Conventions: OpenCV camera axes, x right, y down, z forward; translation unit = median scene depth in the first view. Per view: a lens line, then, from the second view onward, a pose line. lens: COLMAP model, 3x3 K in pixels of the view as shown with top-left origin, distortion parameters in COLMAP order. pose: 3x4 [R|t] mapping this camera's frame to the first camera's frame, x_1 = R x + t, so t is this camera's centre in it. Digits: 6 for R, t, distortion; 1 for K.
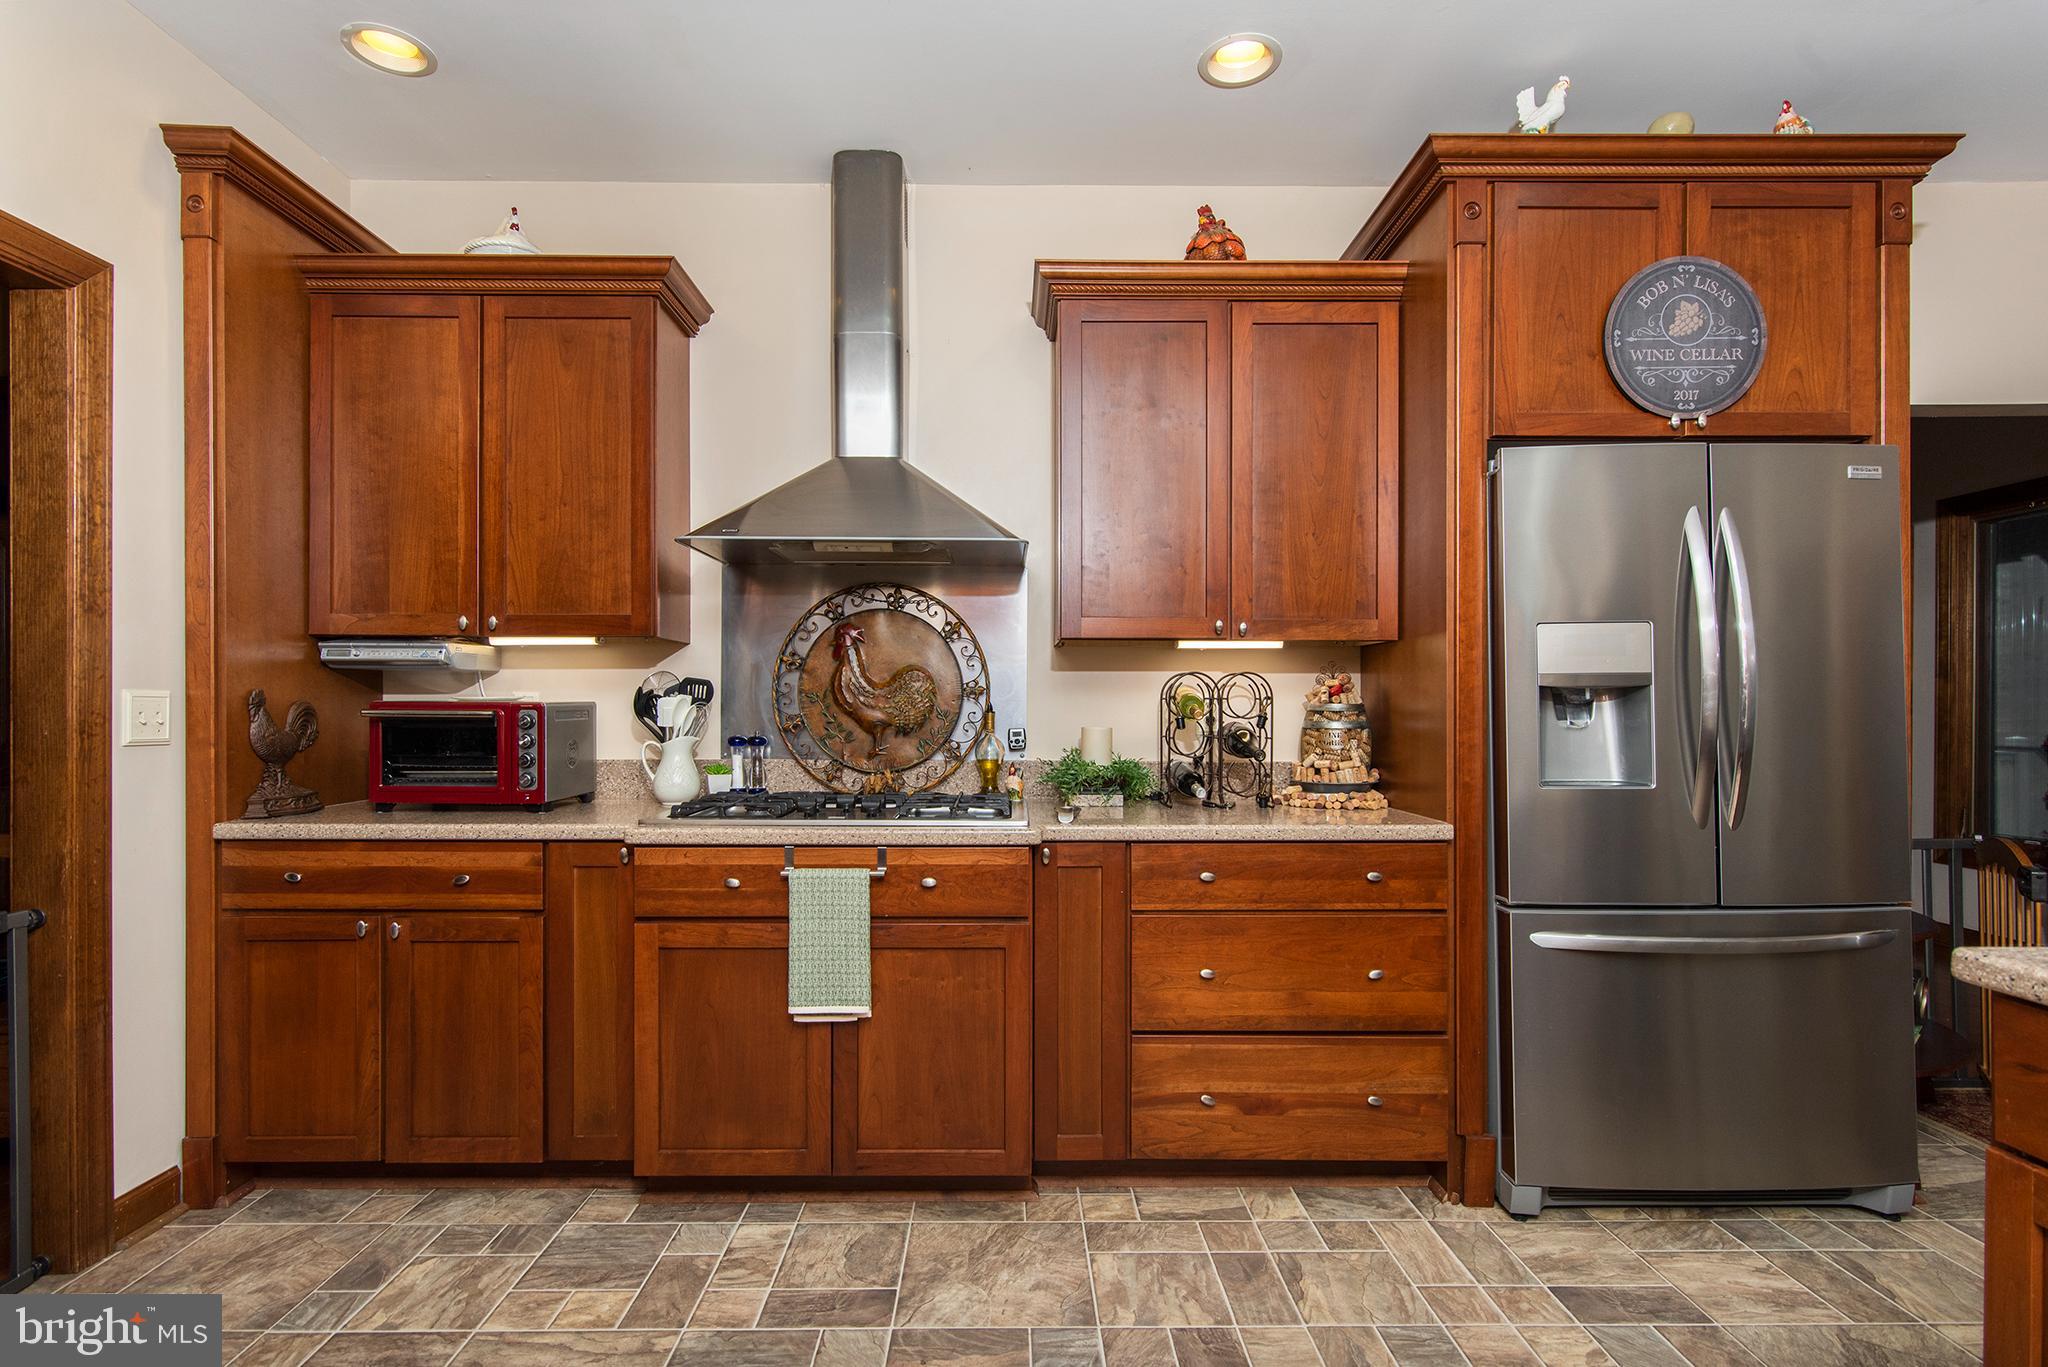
lens RADIAL K [[1002.9, 0, 1018.0], [0, 1002.9, 693.6], [0, 0, 1]] dist [0.008112, -0.000480]
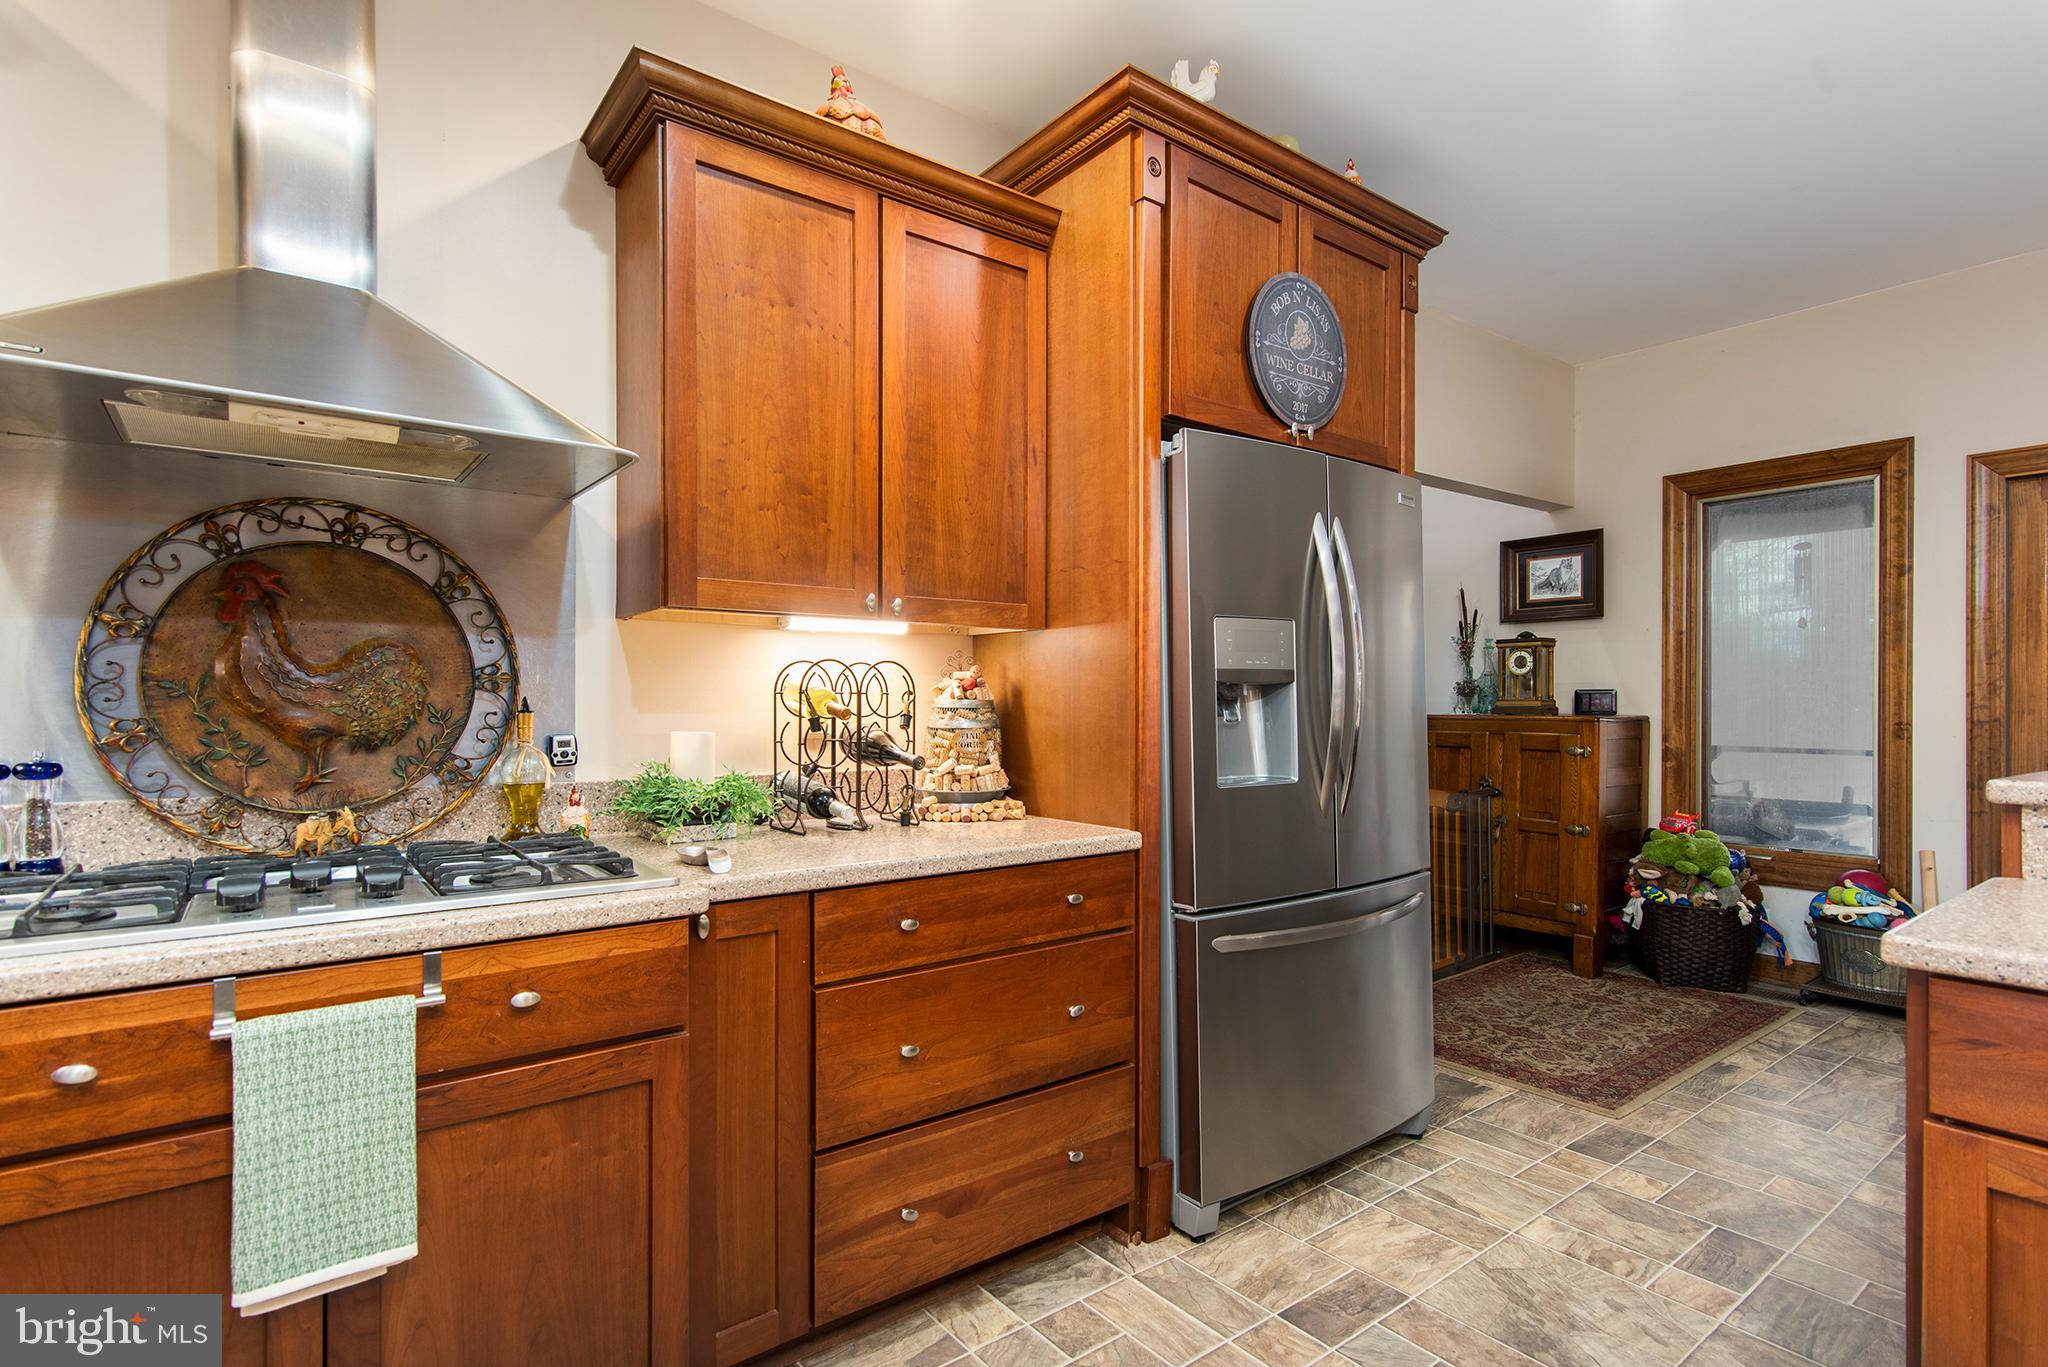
lens RADIAL K [[1002.9, 0, 1022.1], [0, 1002.9, 697.6], [0, 0, 1]] dist [0.008112, -0.000480]
pose [[0.804199, 0.001504, 0.594358, -0.197634], [-0.007192, 0.999948, 0.007202, 0.002152], [-0.594316, -0.010066, 0.804168, 0.329973]]
